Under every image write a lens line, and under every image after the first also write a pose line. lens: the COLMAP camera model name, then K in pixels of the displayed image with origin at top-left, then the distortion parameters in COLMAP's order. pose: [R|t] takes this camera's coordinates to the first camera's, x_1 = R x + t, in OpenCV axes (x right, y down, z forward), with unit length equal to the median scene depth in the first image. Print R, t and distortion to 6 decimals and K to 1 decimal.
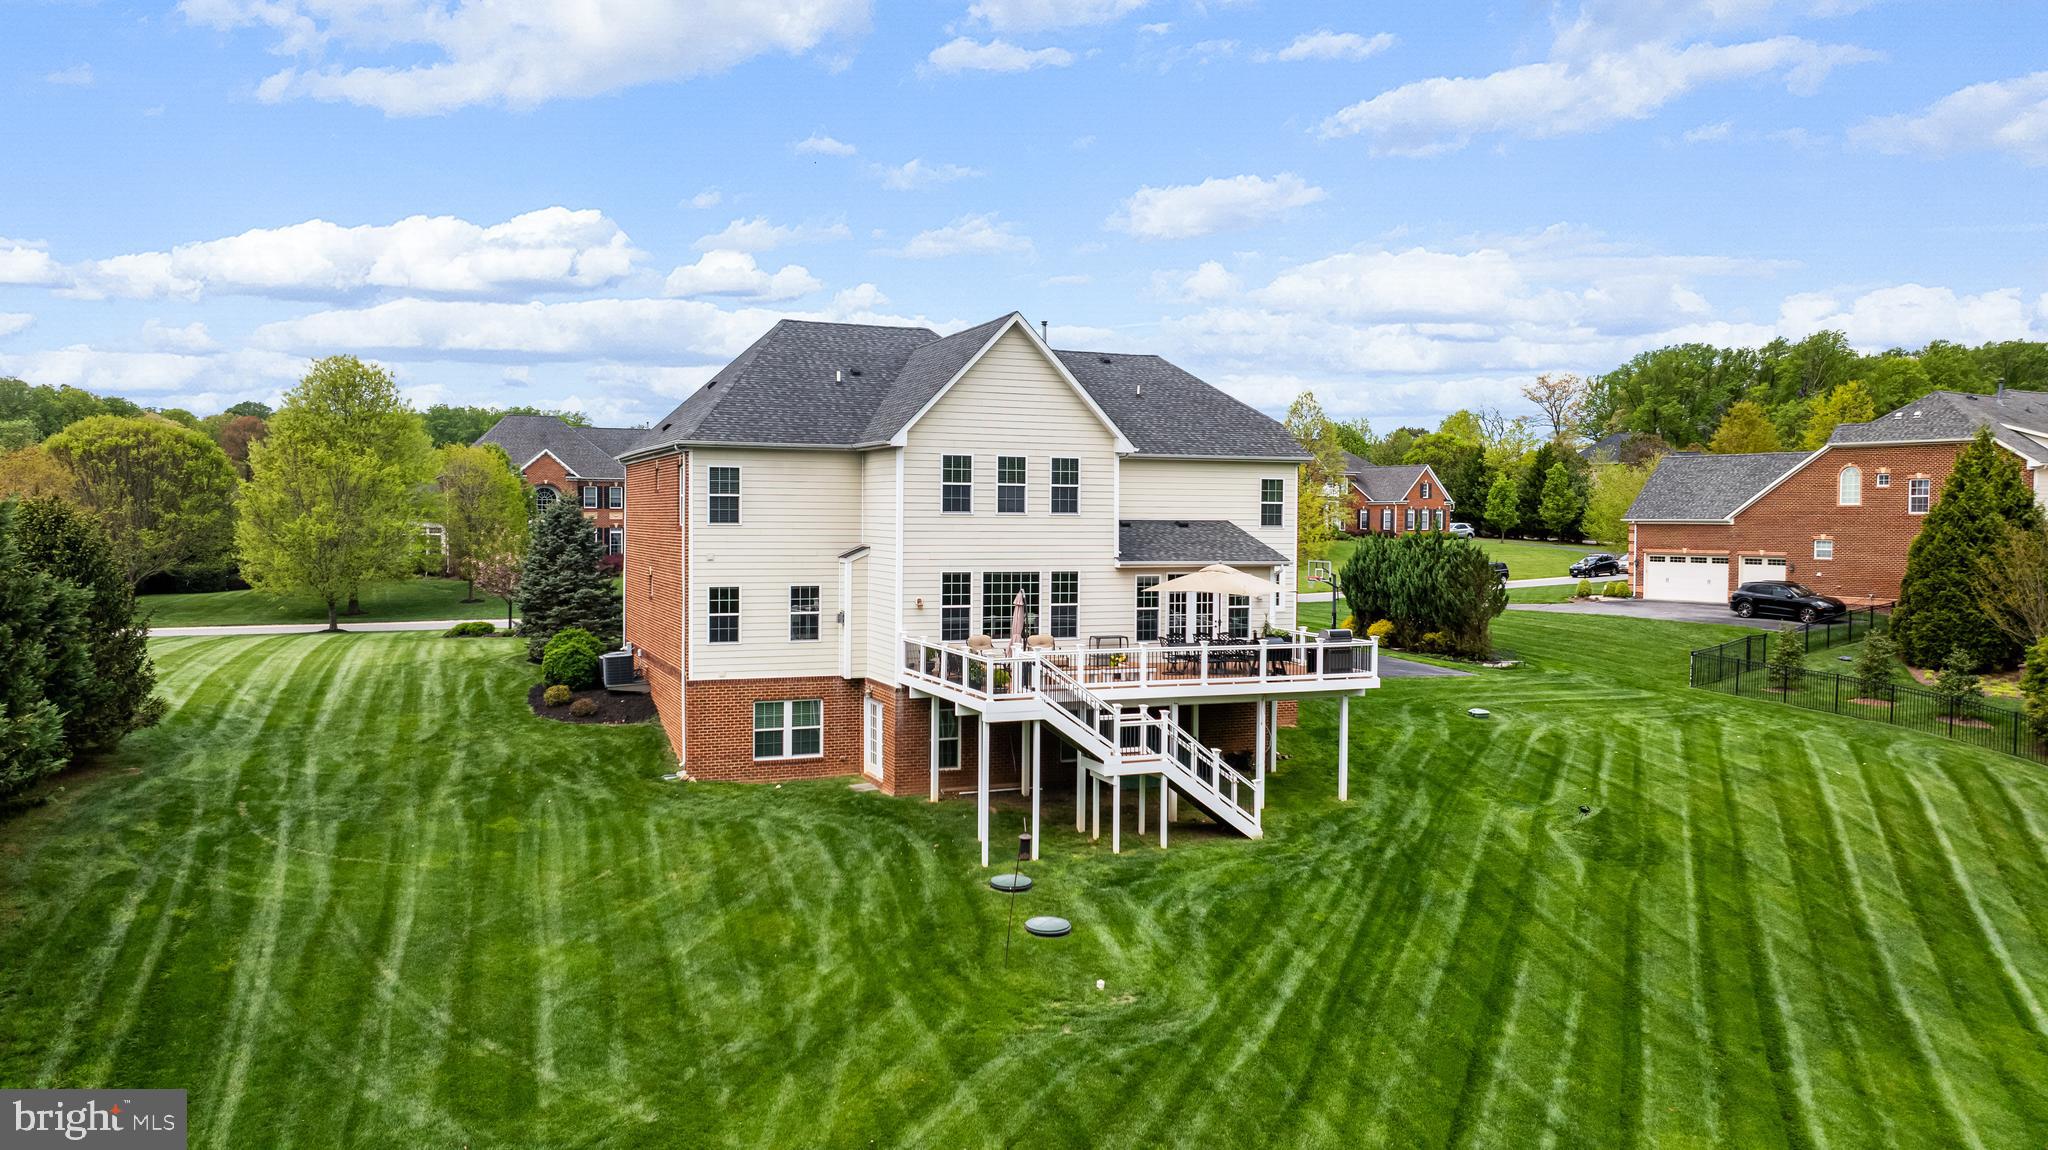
lens RADIAL K [[1427.0, 0, 1024.0], [0, 1427.0, 575.0], [0, 0, 1]] dist [-0.030931, -0.000560]
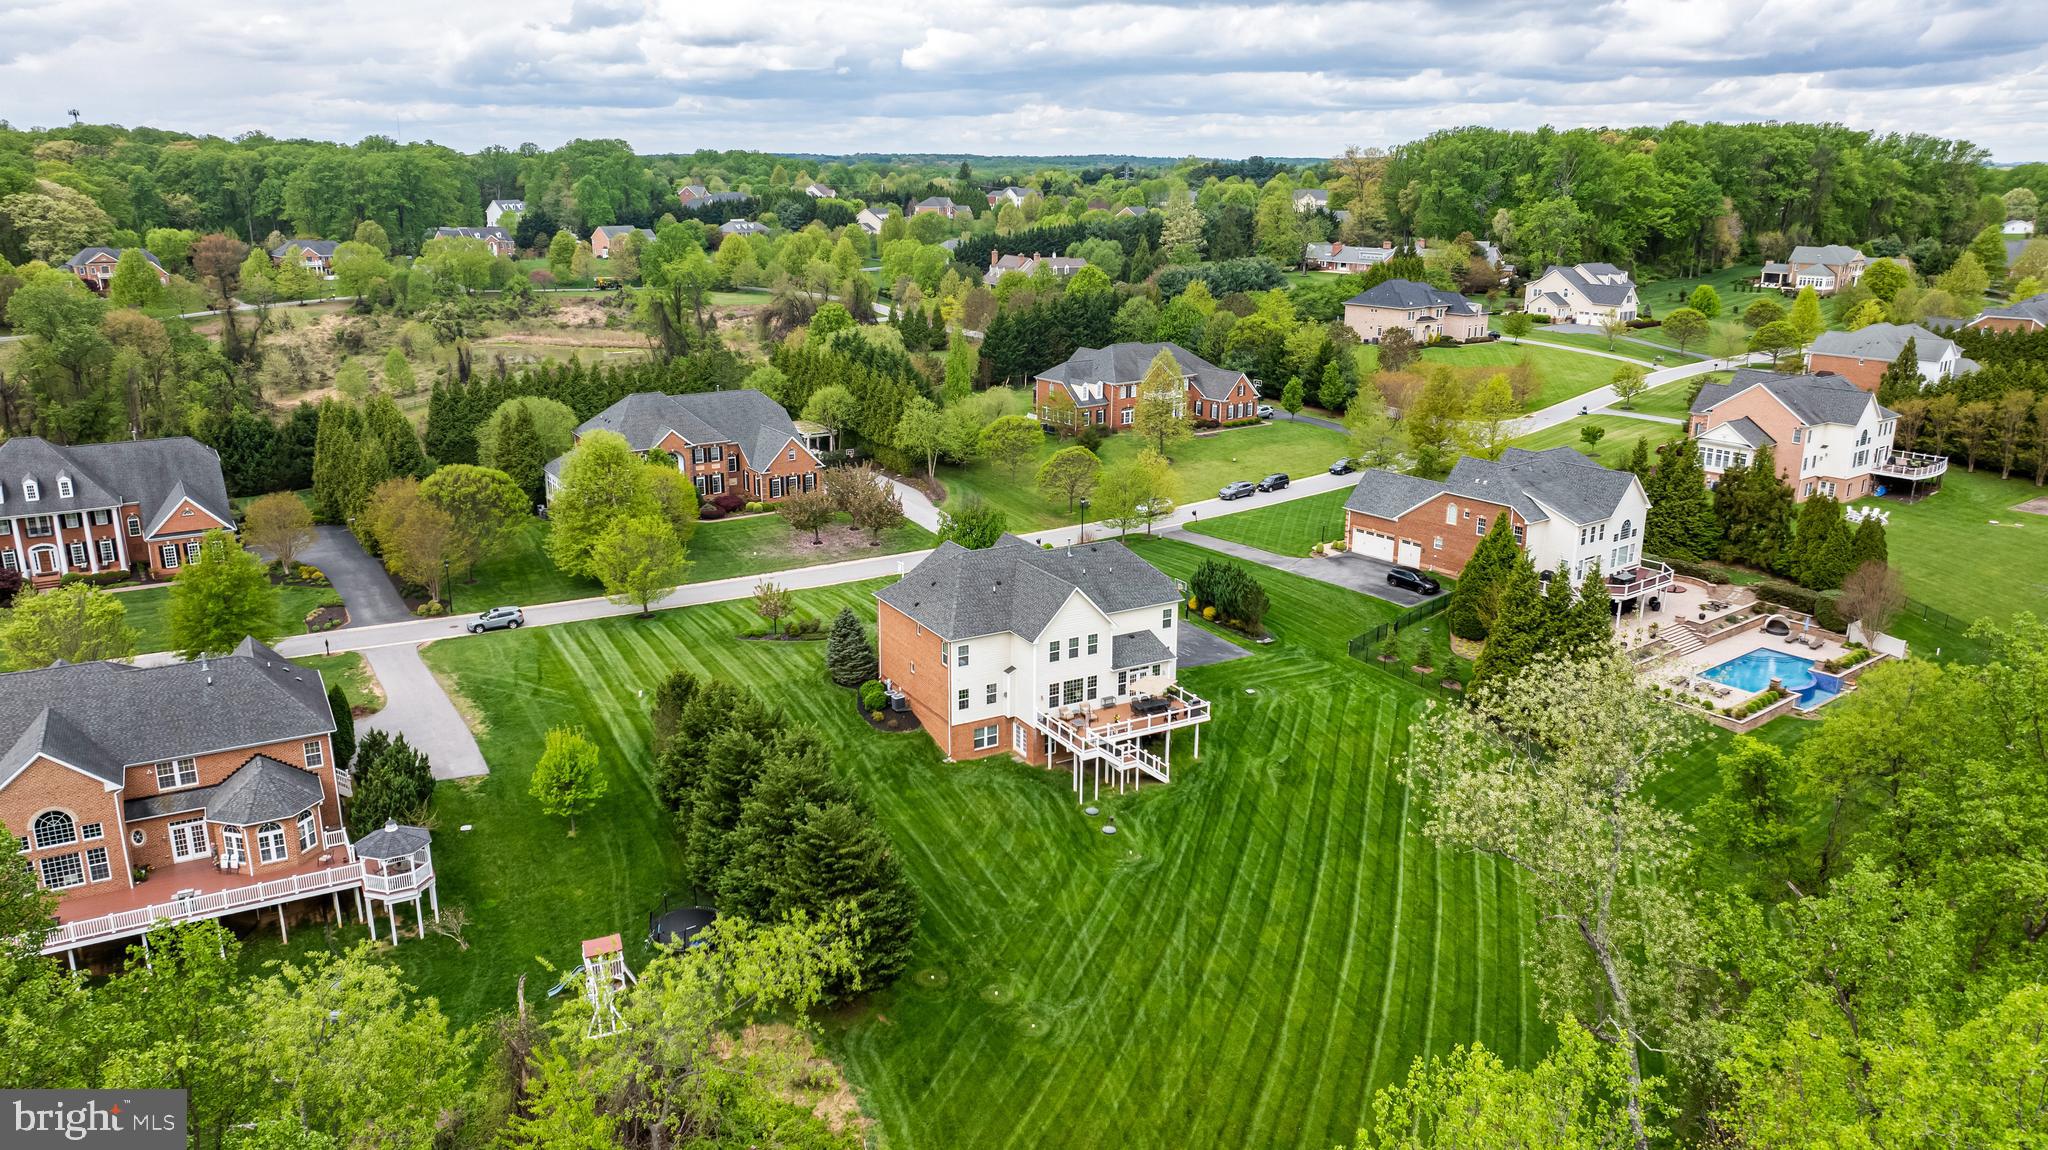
lens RADIAL K [[1418.1, 0, 1024.0], [0, 1418.1, 575.0], [0, 0, 1]] dist [-0.024236, -0.003216]
pose [[0.992673, -0.035747, 0.115422, -0.393956], [0.006875, 0.970397, 0.241419, -0.820128], [-0.120635, -0.238857, 0.963532, -1.455962]]
